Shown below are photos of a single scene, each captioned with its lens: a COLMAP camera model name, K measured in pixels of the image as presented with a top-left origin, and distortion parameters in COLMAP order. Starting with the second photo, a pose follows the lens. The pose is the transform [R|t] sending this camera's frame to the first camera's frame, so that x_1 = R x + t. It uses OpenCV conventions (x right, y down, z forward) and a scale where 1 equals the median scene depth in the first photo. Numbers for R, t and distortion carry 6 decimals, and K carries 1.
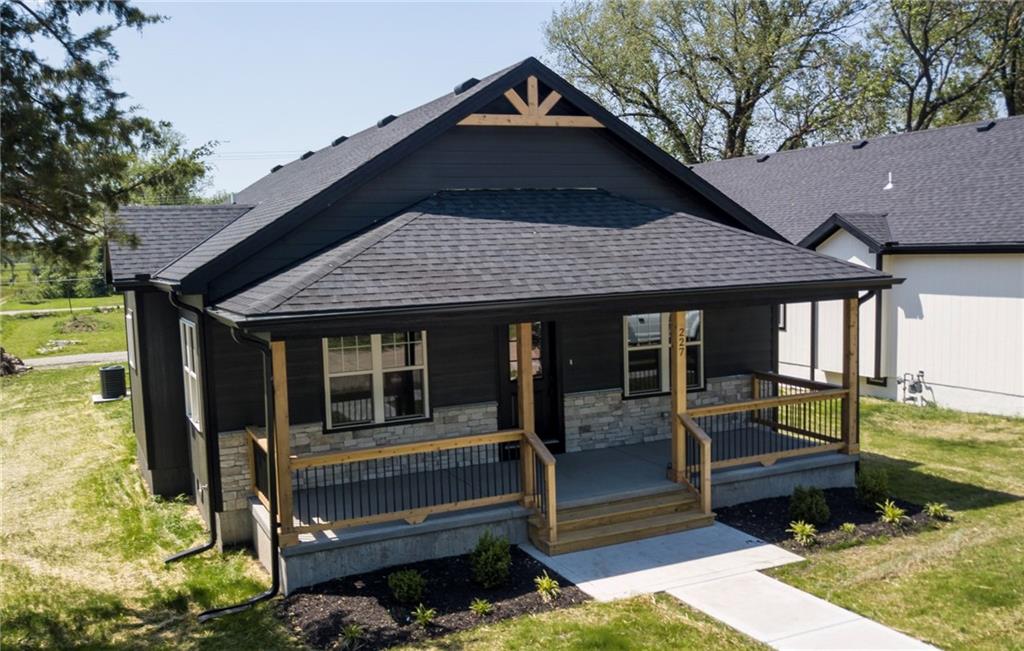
lens RADIAL K [[899.5, 0, 438.8], [0, 899.5, 325.5], [0, 0, 1]] dist [-0.000717, -0.004092]
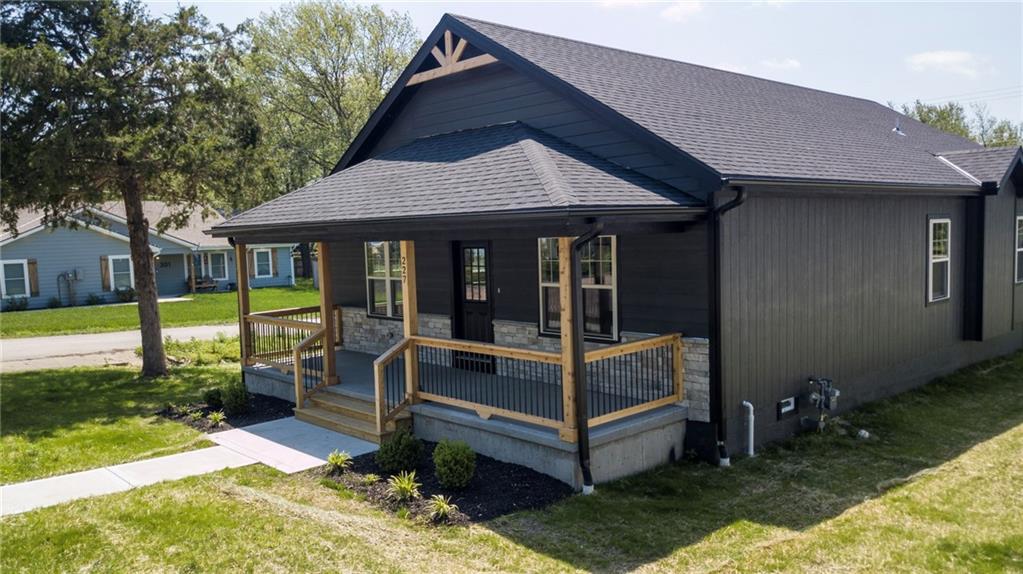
lens RADIAL K [[775.7, 0, 510.2], [0, 775.7, 294.1], [0, 0, 1]] dist [0.007226, 0.001451]
pose [[0.362665, 0.098394, -0.926711, 1.094228], [-0.061143, 0.994780, 0.081693, -0.033203], [0.929912, 0.027035, 0.366788, 0.744248]]
